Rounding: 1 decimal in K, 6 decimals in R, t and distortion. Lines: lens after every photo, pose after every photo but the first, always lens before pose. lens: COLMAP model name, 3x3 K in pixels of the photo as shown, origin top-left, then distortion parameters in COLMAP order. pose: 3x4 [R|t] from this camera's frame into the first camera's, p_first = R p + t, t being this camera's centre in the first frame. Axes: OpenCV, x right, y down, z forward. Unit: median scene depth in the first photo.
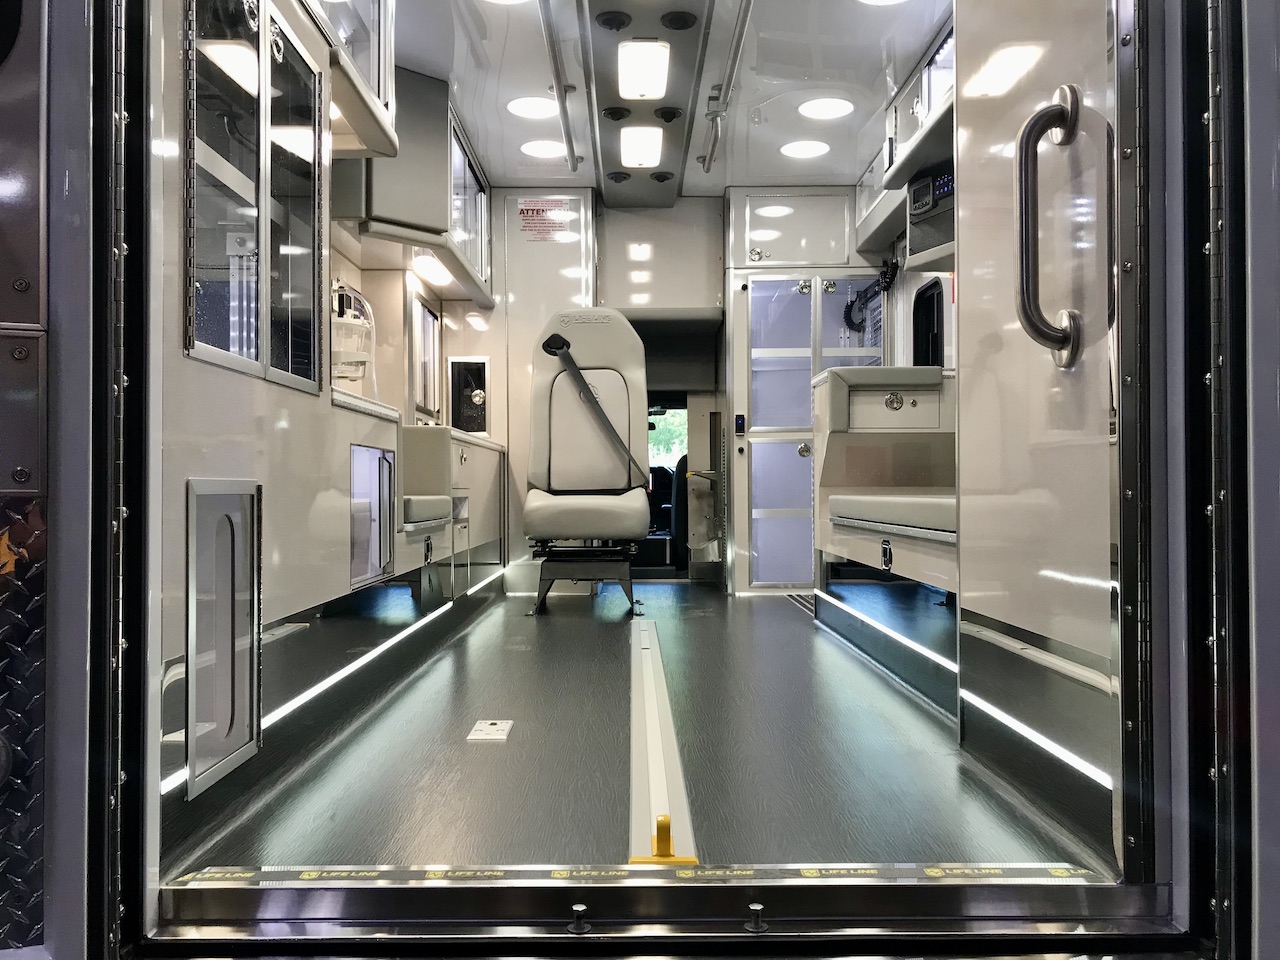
lens RADIAL K [[1052.2, 0, 640.0], [0, 1052.2, 480.0], [0, 0, 1]] dist [0.169775, -0.529459]
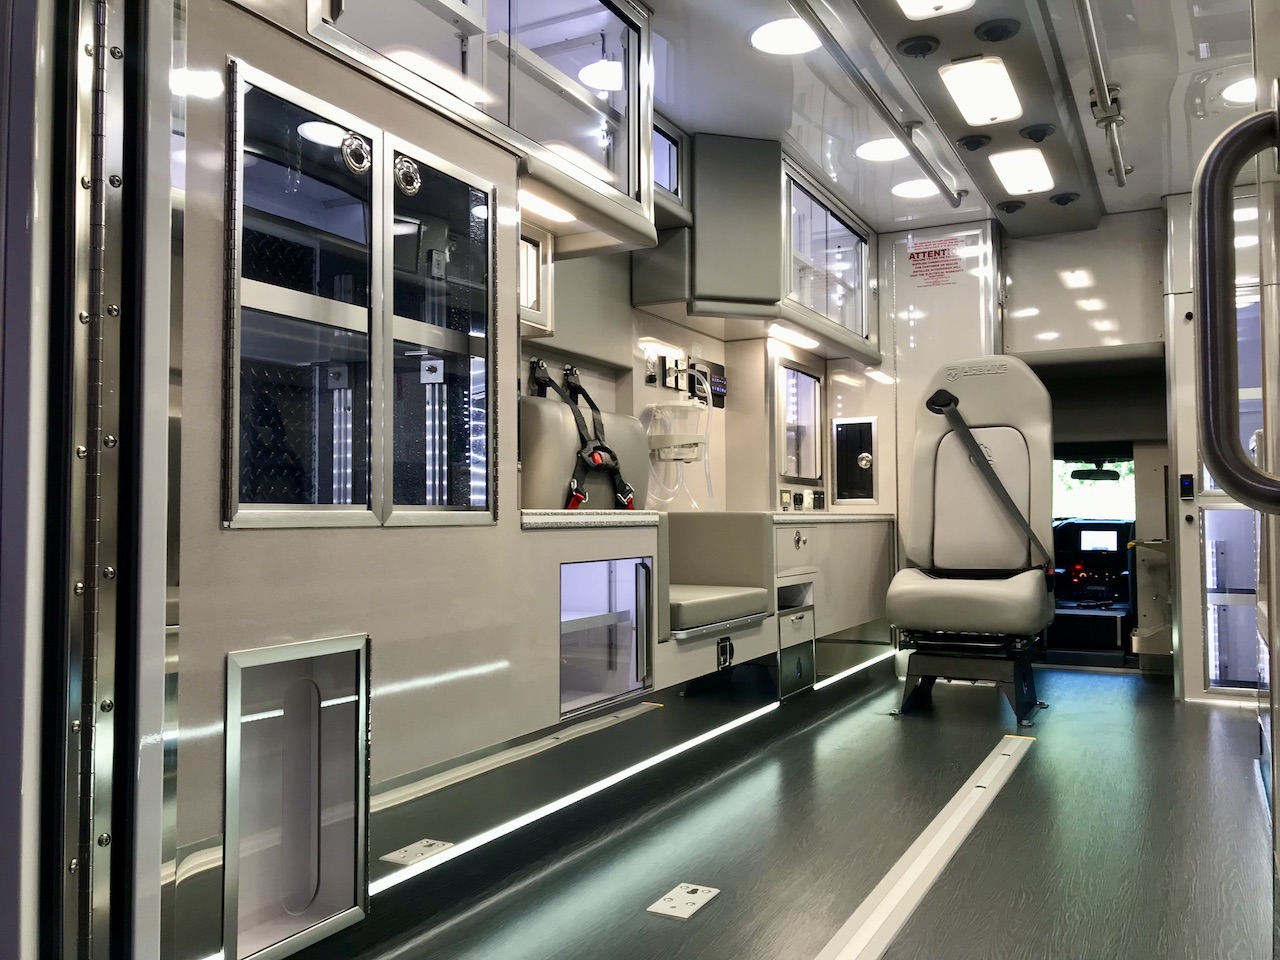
lens RADIAL K [[1053.3, 0, 636.9], [0, 1053.3, 477.9], [0, 0, 1]] dist [0.072634, -0.148486]
pose [[0.879345, -0.018100, -0.475841, 0.116782], [0.005942, 0.999617, -0.027043, -0.041723], [0.476148, 0.020953, 0.879116, 0.099282]]
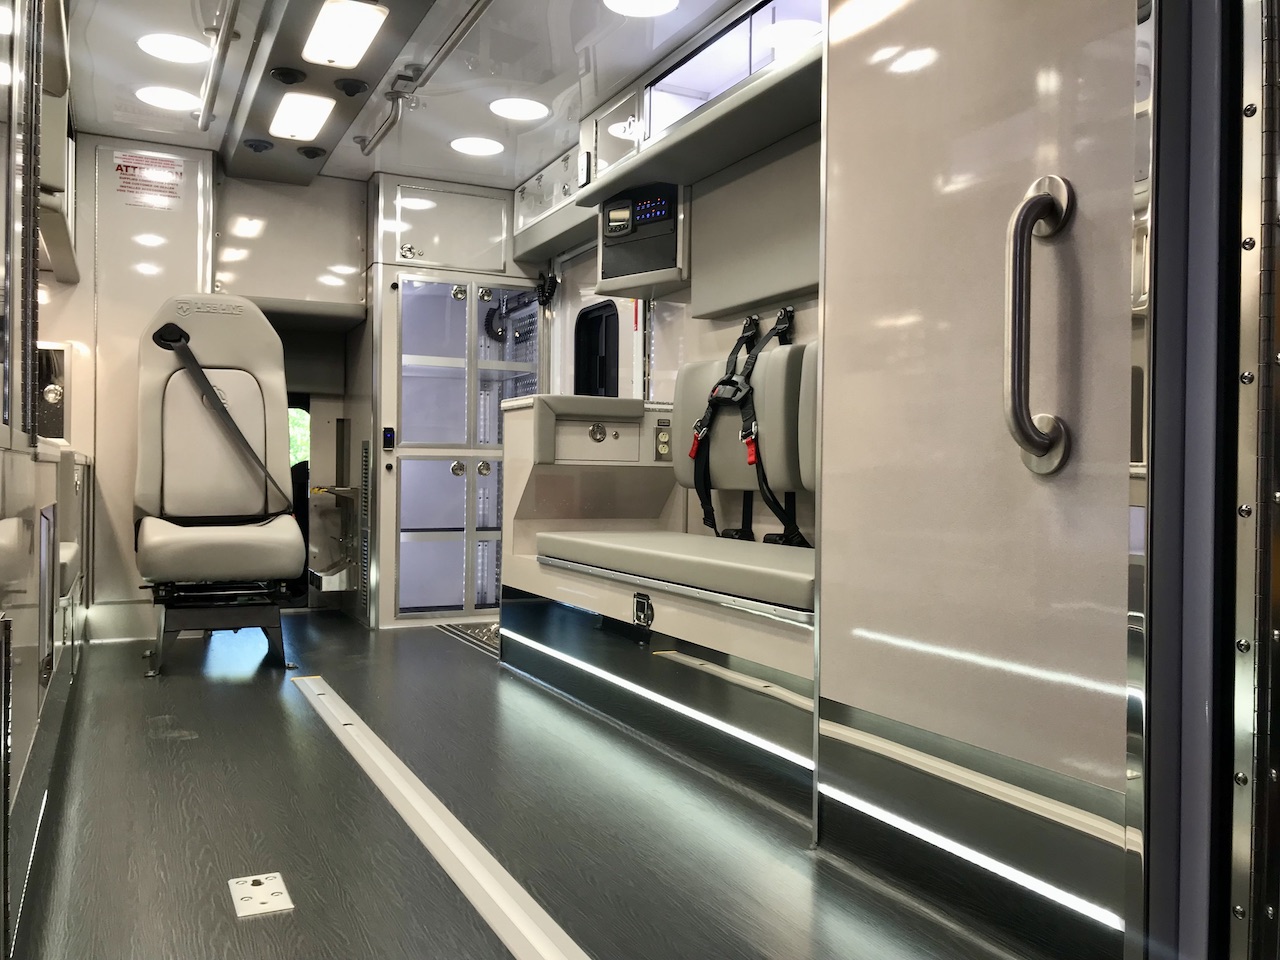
lens RADIAL K [[1053.3, 0, 636.9], [0, 1053.3, 477.9], [0, 0, 1]] dist [0.072634, -0.148486]
pose [[0.902499, 0.013257, 0.430488, -0.106094], [-0.019685, 0.999751, 0.010481, -0.034208], [-0.430242, -0.017933, 0.902536, 0.101340]]
